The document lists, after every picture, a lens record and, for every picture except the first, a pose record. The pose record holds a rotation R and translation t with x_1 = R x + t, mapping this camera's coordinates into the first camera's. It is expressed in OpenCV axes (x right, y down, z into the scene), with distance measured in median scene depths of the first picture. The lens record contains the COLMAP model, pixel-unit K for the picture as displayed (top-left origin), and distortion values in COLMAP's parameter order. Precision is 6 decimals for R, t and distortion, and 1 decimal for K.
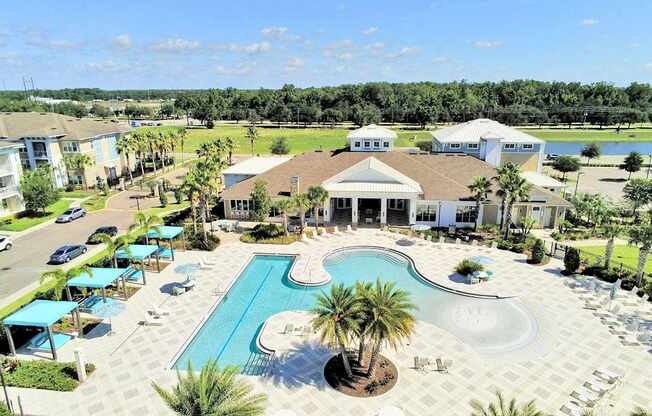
lens RADIAL K [[422.0, 0, 323.5], [0, 422.0, 207.6], [0, 0, 1]] dist [0.000139, -0.000472]
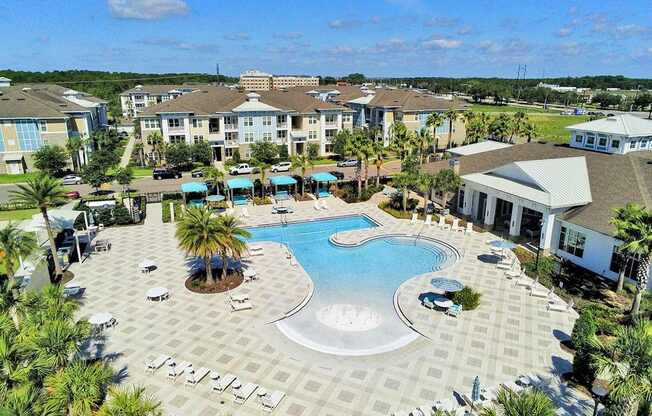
lens RADIAL K [[422.0, 0, 323.5], [0, 422.0, 207.6], [0, 0, 1]] dist [0.000139, -0.000472]
pose [[0.465189, 0.263721, -0.845015, 0.629766], [-0.241304, 0.956218, 0.165587, -0.057335], [0.851687, 0.126876, 0.508460, 0.295403]]
